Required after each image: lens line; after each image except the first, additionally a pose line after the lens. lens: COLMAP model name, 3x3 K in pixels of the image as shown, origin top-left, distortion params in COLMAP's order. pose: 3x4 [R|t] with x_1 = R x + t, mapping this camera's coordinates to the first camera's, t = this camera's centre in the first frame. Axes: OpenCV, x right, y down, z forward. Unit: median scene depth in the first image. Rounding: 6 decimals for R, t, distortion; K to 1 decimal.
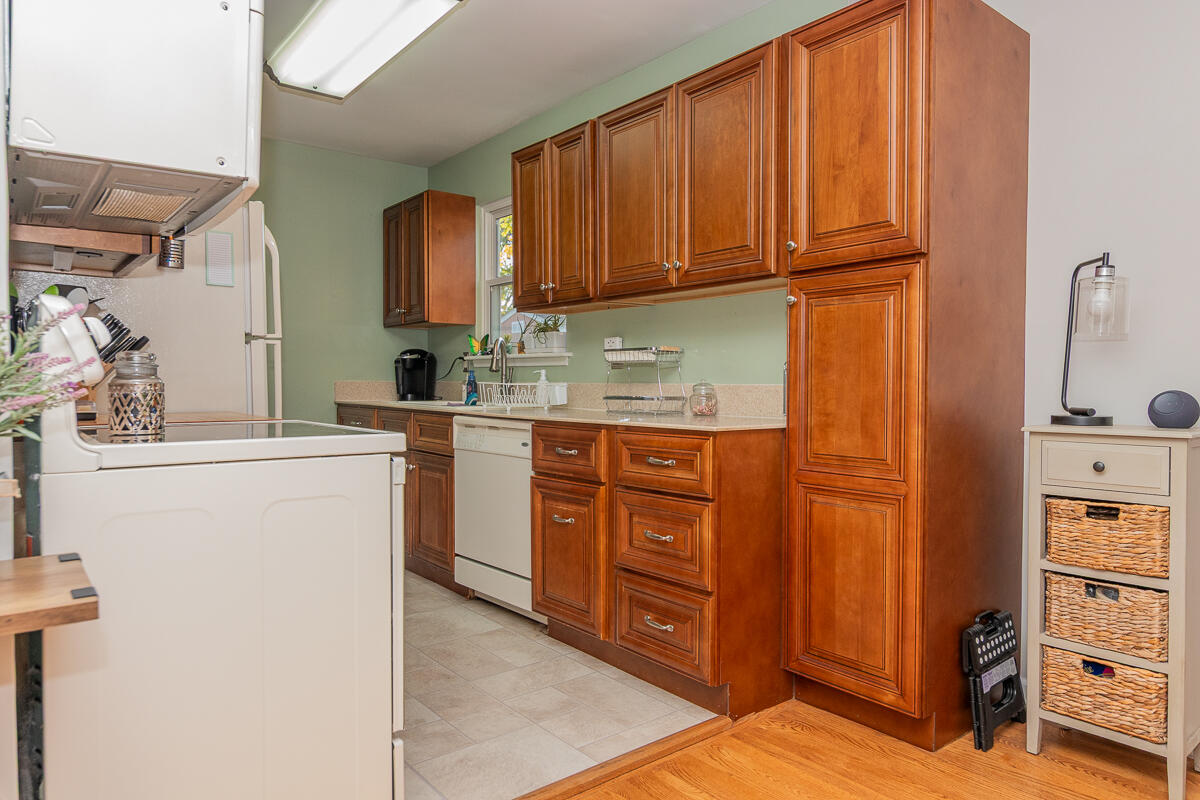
lens RADIAL K [[760.8, 0, 603.1], [0, 760.8, 408.5], [0, 0, 1]] dist [0.004574, 0.001721]
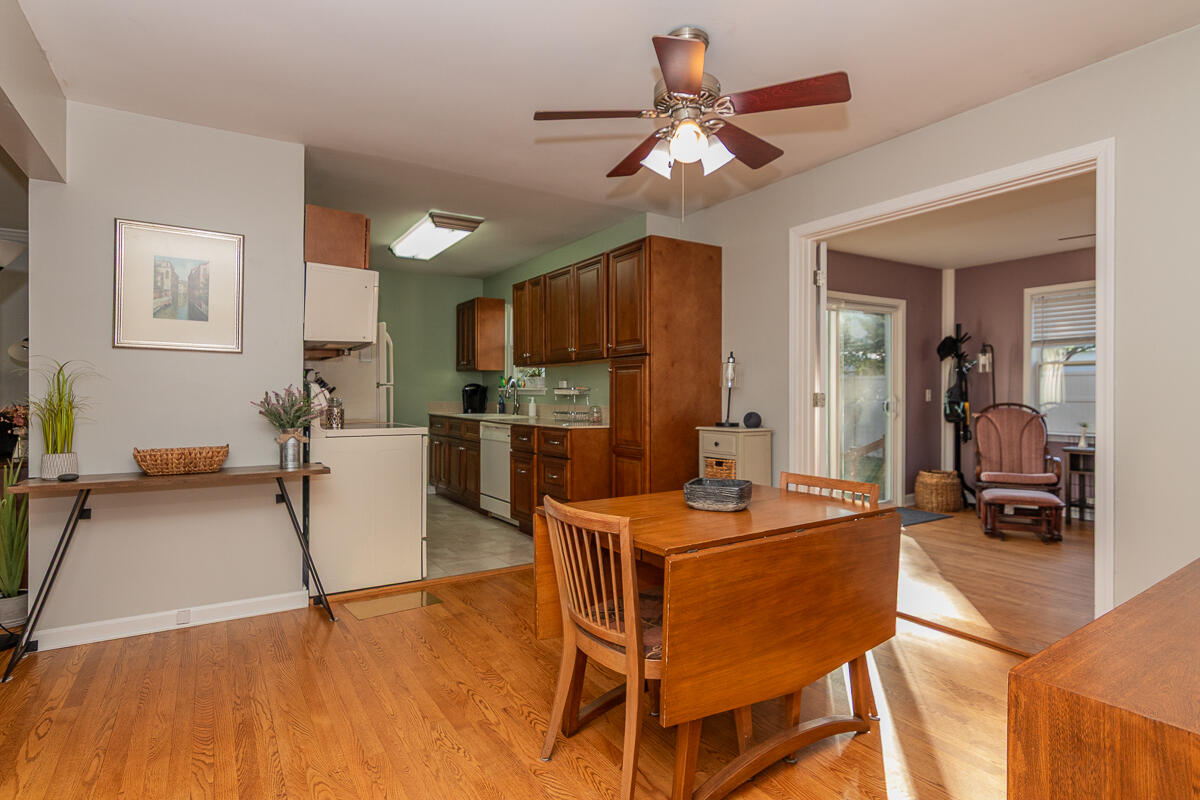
lens RADIAL K [[615.0, 0, 600.0], [0, 615.0, 400.0], [0, 0, 1]] dist [0.014435, 0.001123]
pose [[0.993966, 0.000766, -0.109687, 0.319717], [-0.003873, 0.999597, -0.028117, -0.003415], [0.109621, 0.028372, 0.993568, -0.605740]]
